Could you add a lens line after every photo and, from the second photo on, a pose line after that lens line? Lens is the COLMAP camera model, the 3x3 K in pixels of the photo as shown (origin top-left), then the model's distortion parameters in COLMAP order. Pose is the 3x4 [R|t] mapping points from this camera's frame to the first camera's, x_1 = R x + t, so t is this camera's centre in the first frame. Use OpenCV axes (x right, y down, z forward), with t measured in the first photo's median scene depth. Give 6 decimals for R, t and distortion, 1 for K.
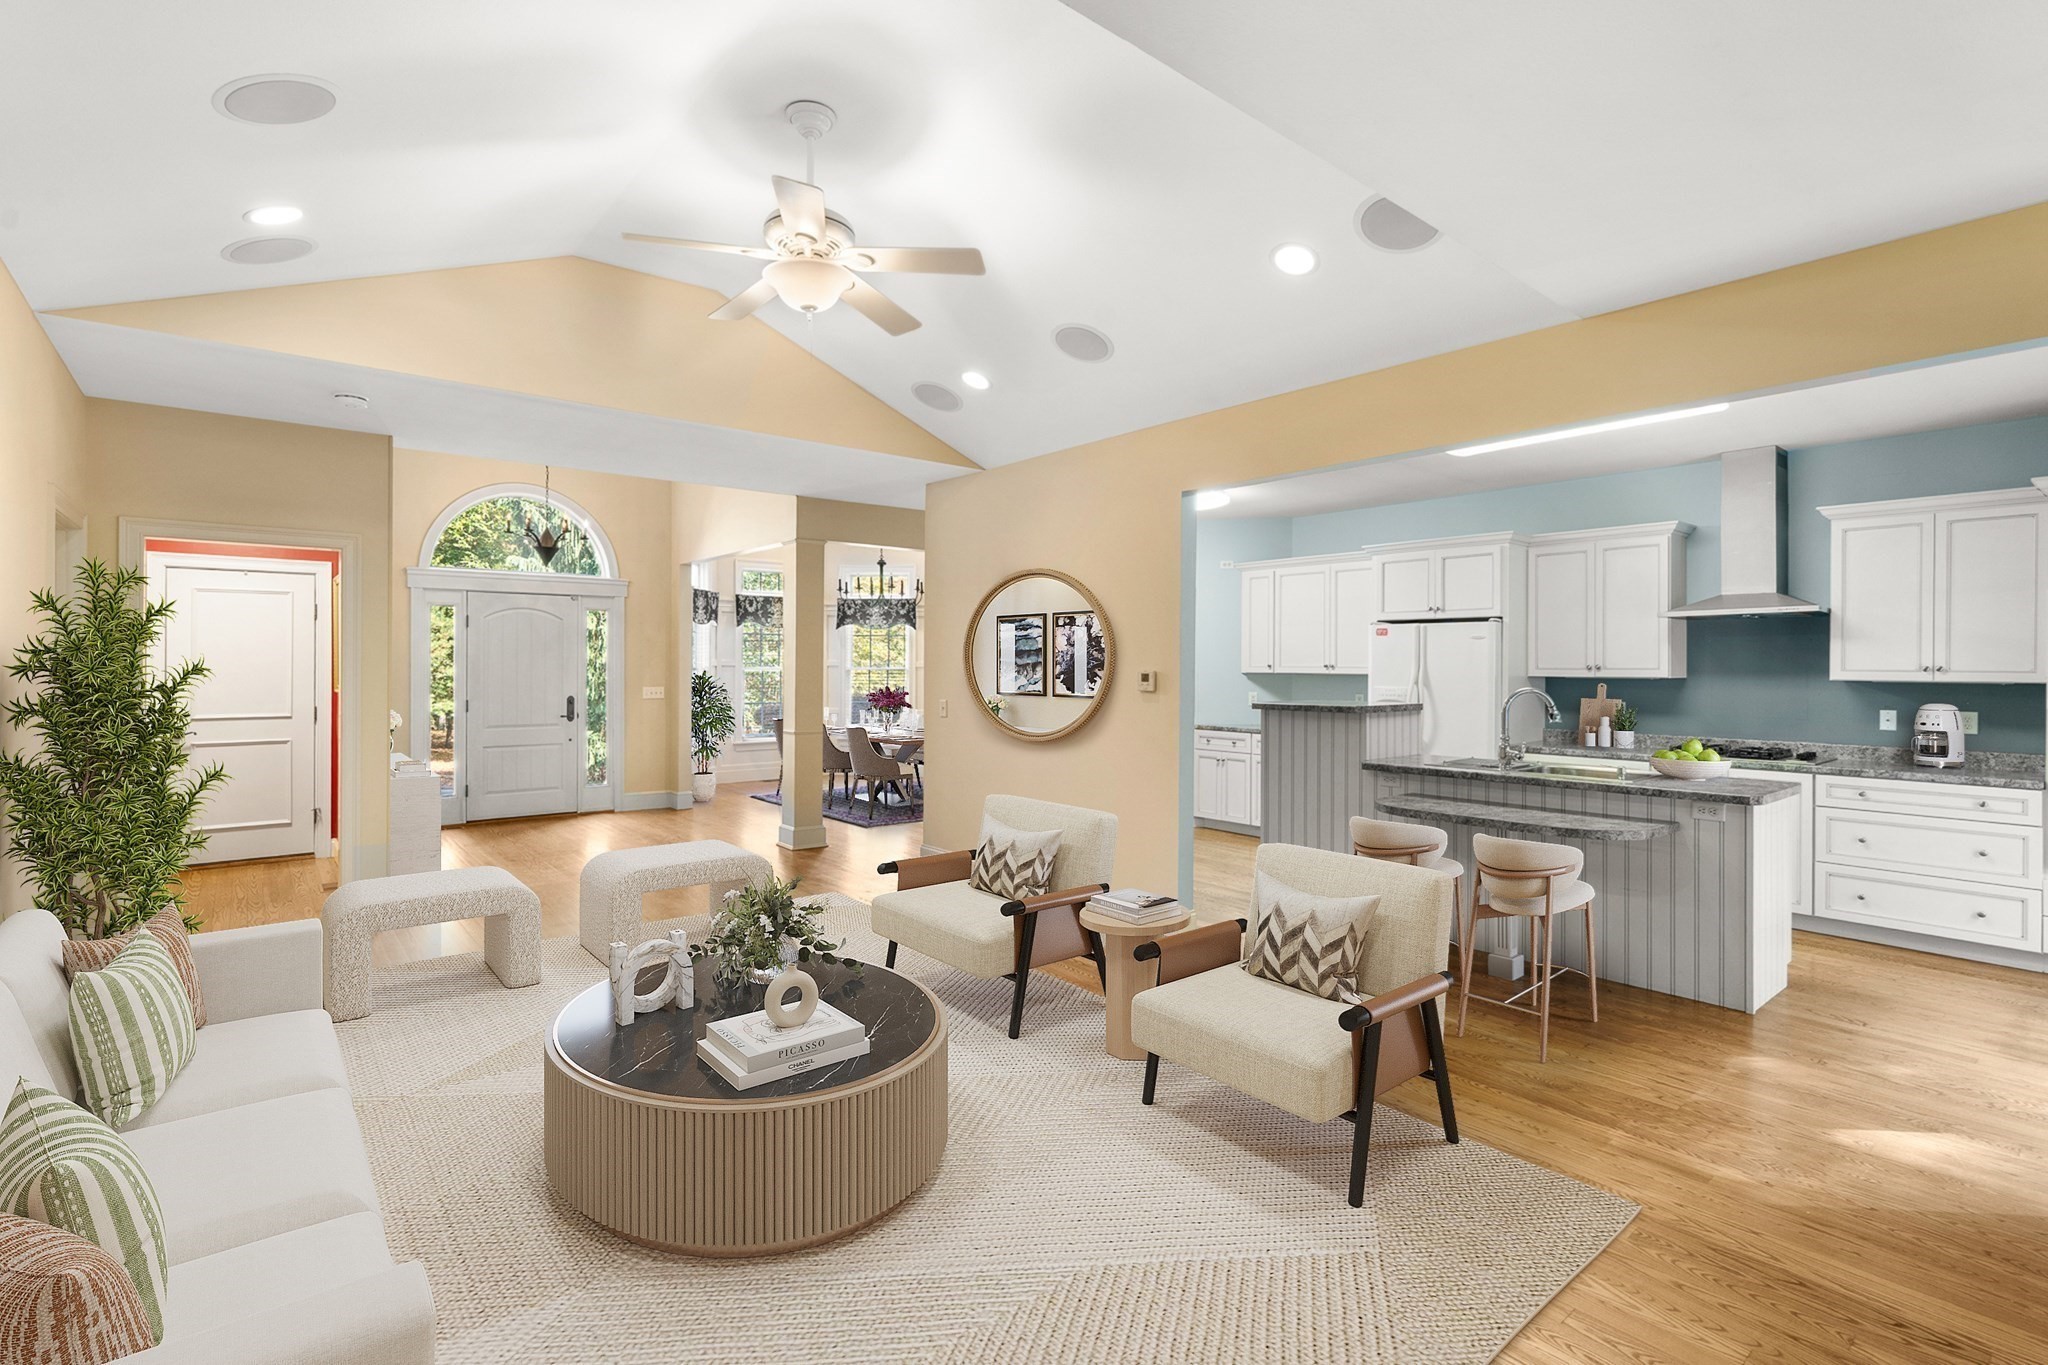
lens RADIAL K [[947.9, 0, 1025.8], [0, 947.9, 666.3], [0, 0, 1]] dist [0.003586, 0.001195]
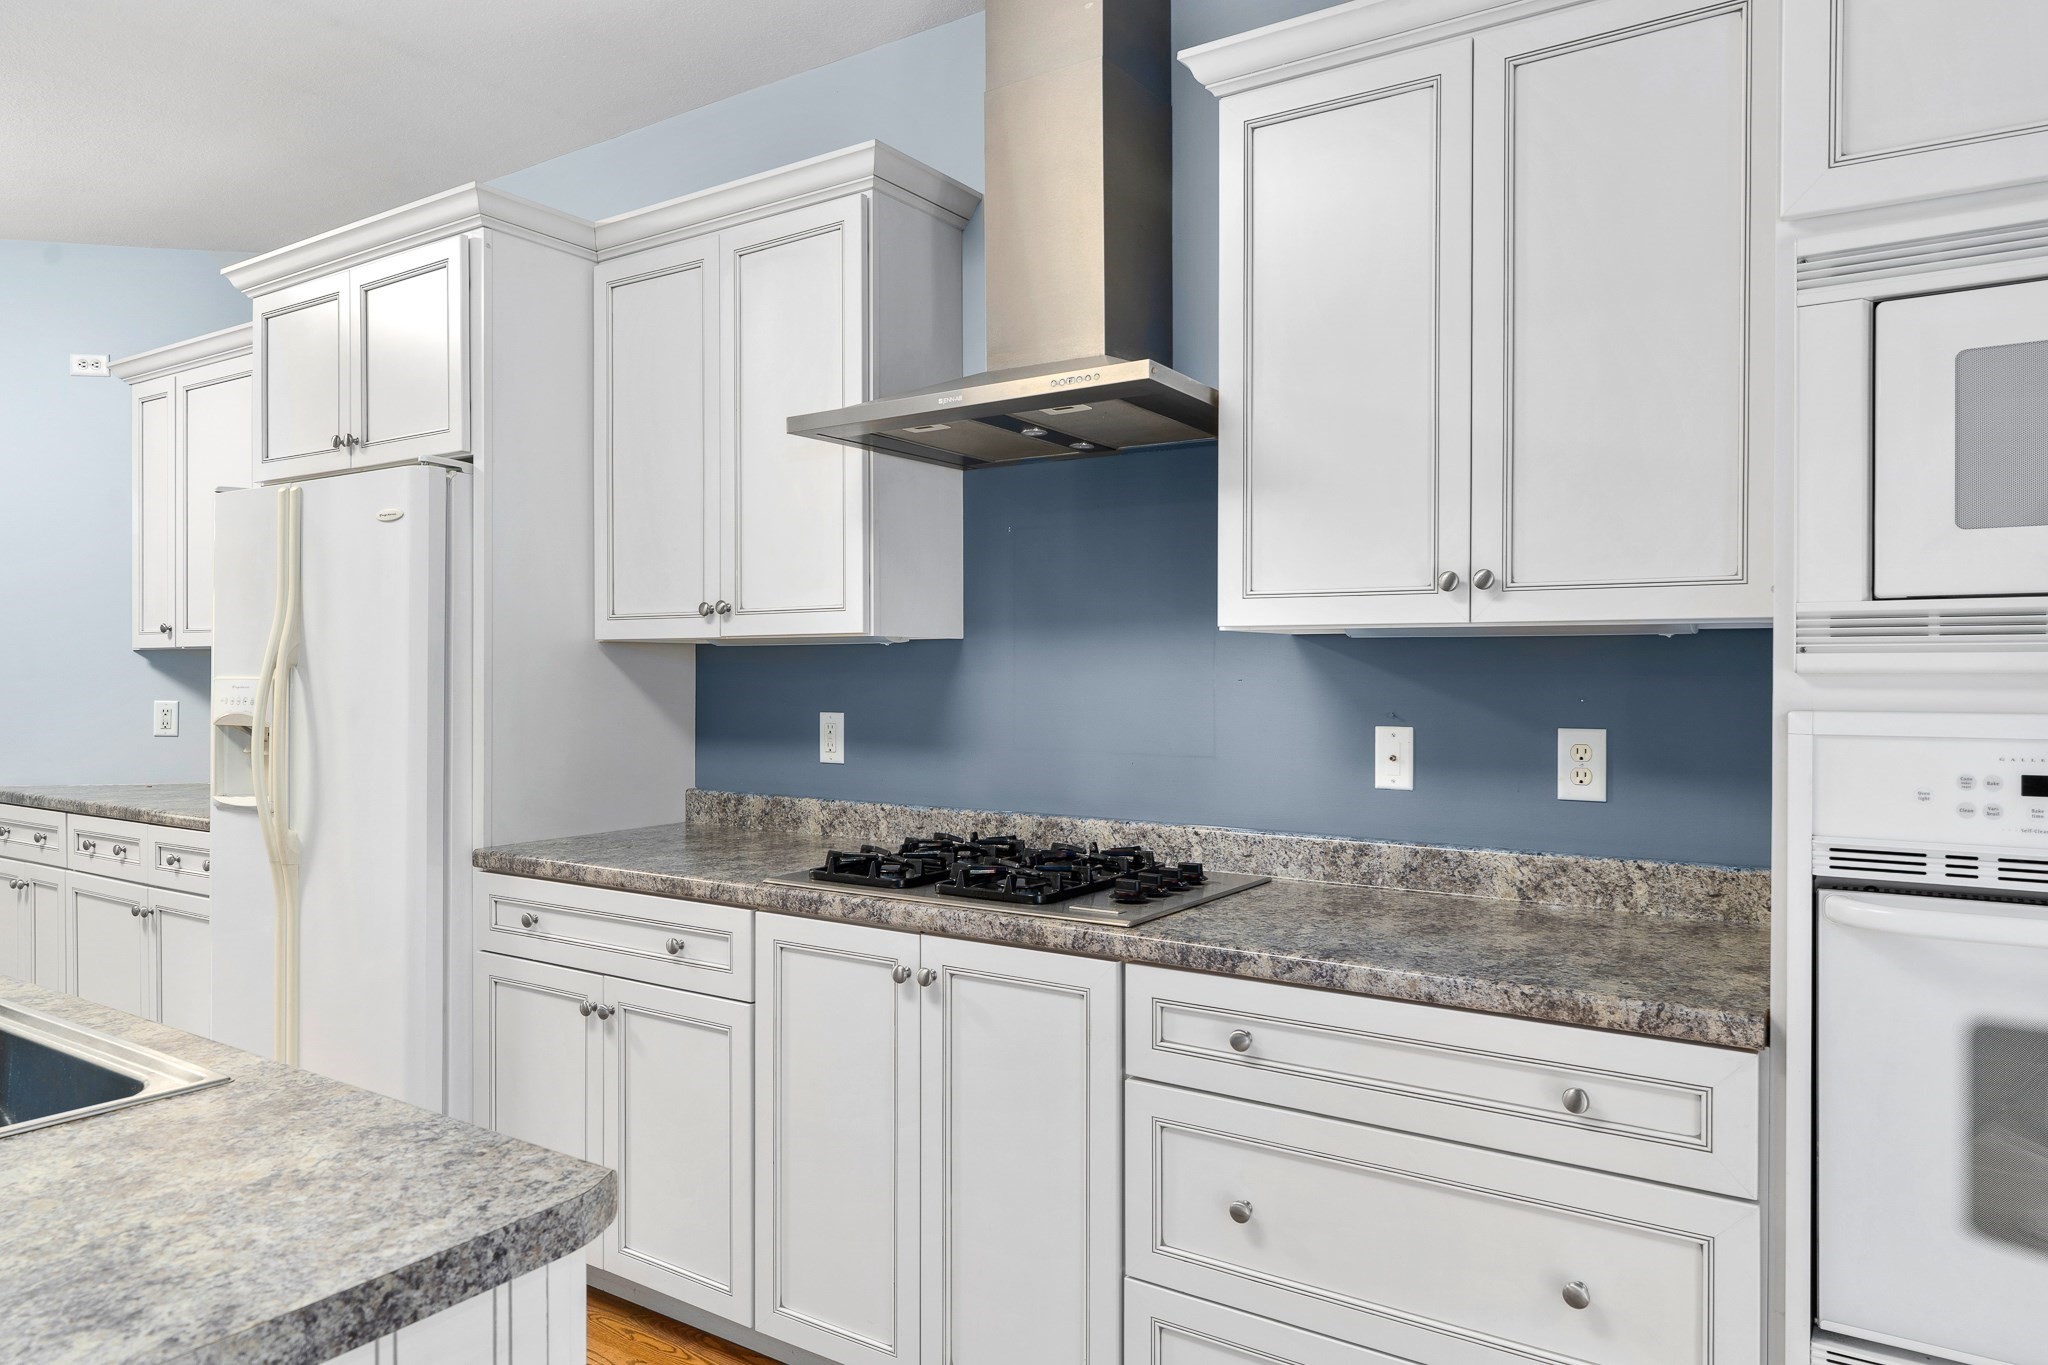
lens RADIAL K [[1306.0, 0, 1024.0], [0, 1306.0, 682.5], [0, 0, 1]] dist [-0.001297, 0.001990]
pose [[0.959587, -0.005892, 0.281351, 0.631596], [0.004050, 0.999966, 0.007129, 0.026374], [-0.281383, -0.005701, 0.959579, 0.584440]]
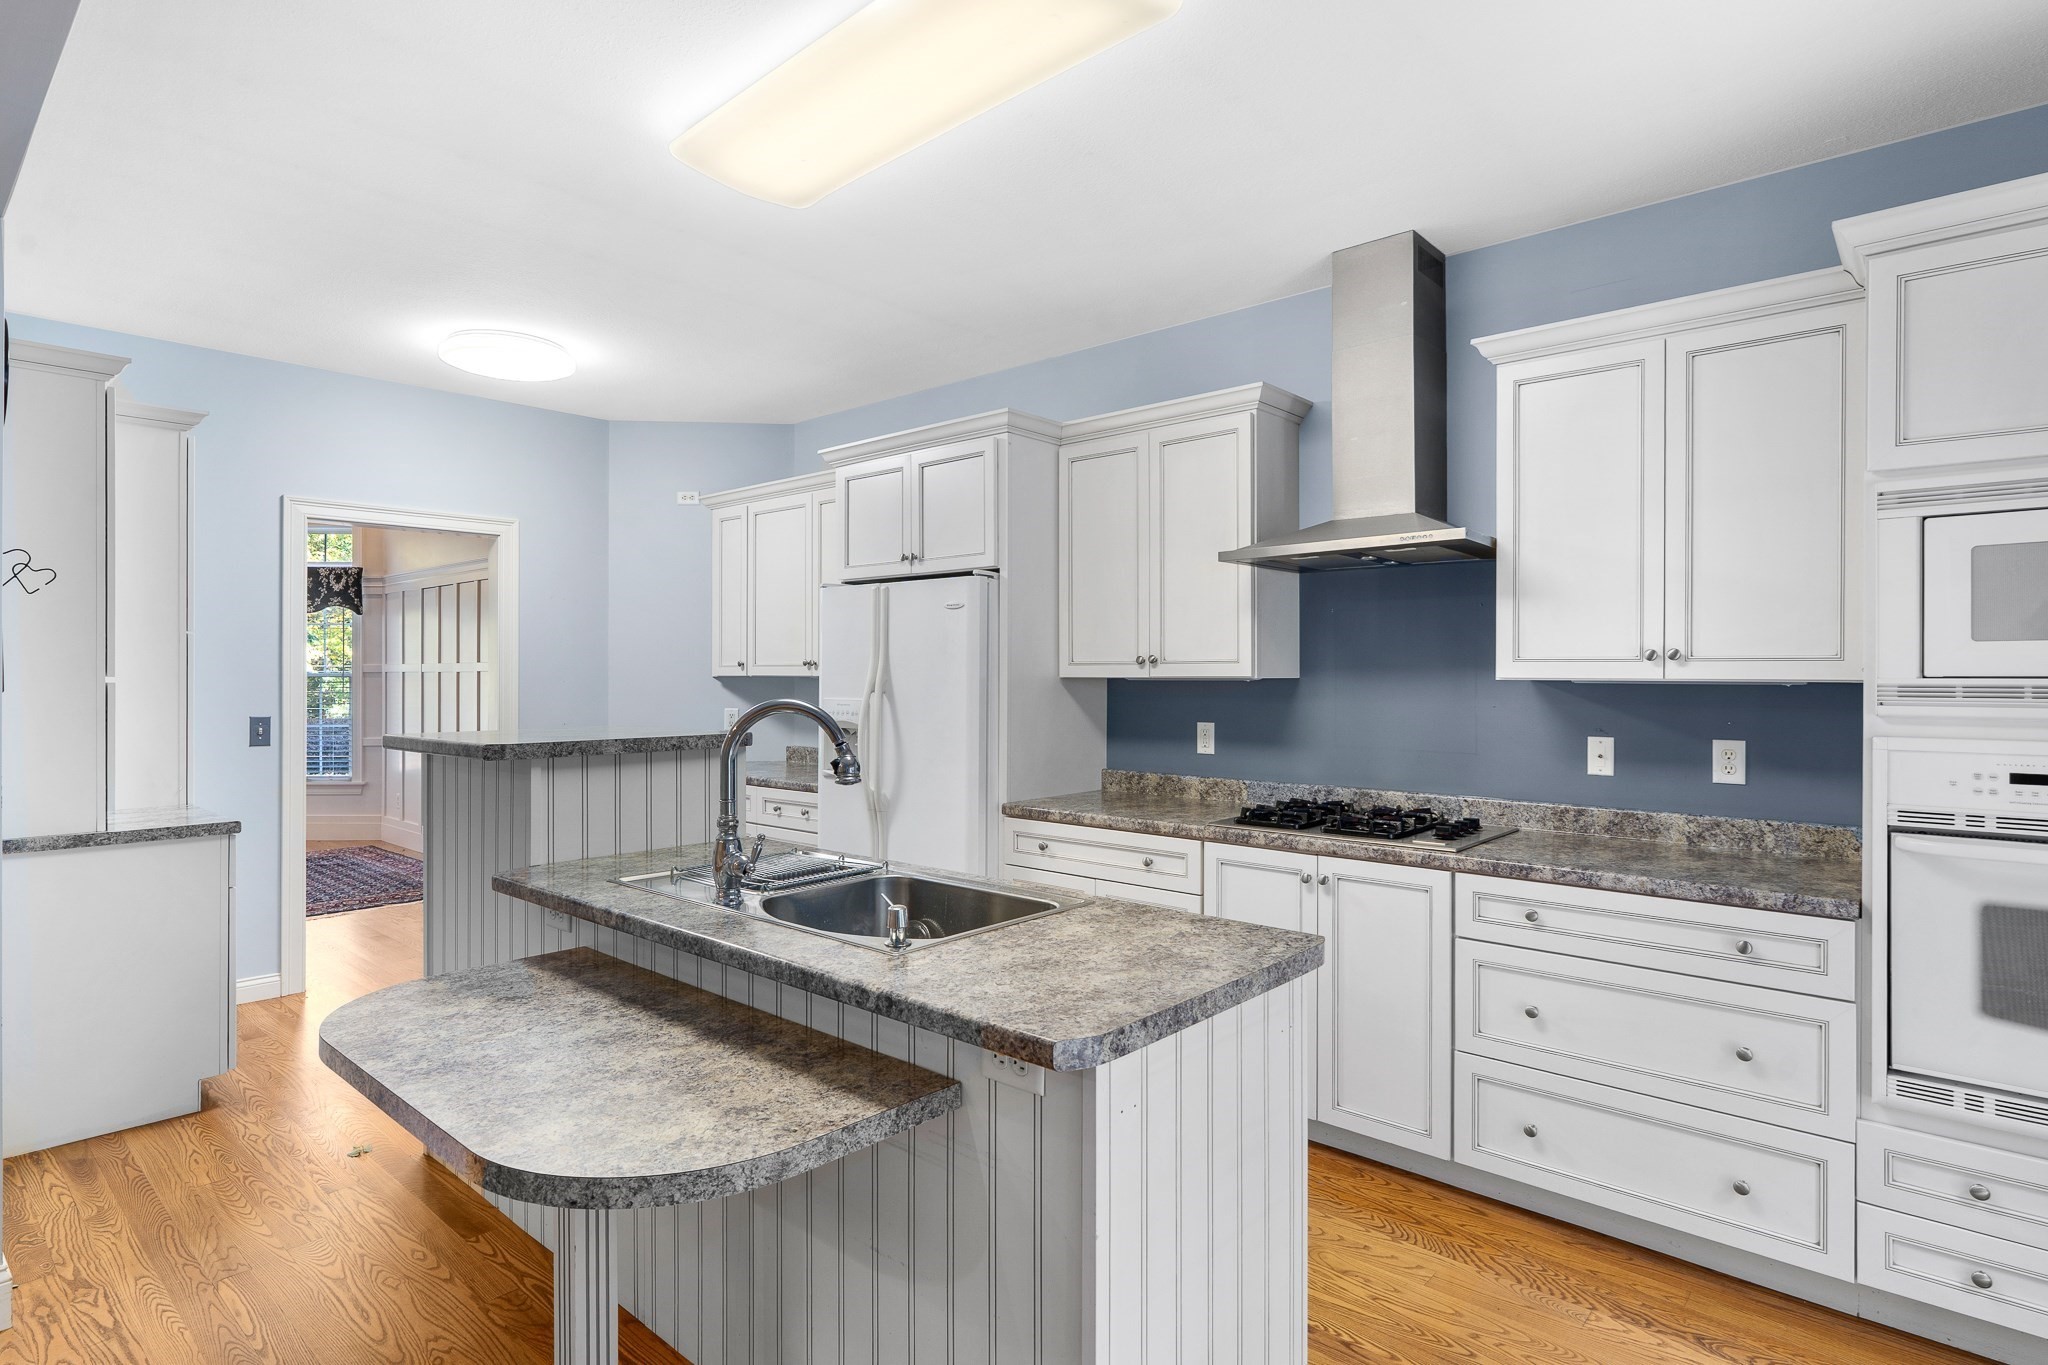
lens RADIAL K [[1049.7, 0, 1025.1], [0, 1049.7, 678.3], [0, 0, 1]] dist [-0.000944, 0.001196]
pose [[0.988581, -0.004186, 0.150629, 0.482456], [0.003889, 0.999990, 0.002267, 0.010828], [-0.150637, -0.001655, 0.988588, 0.454552]]
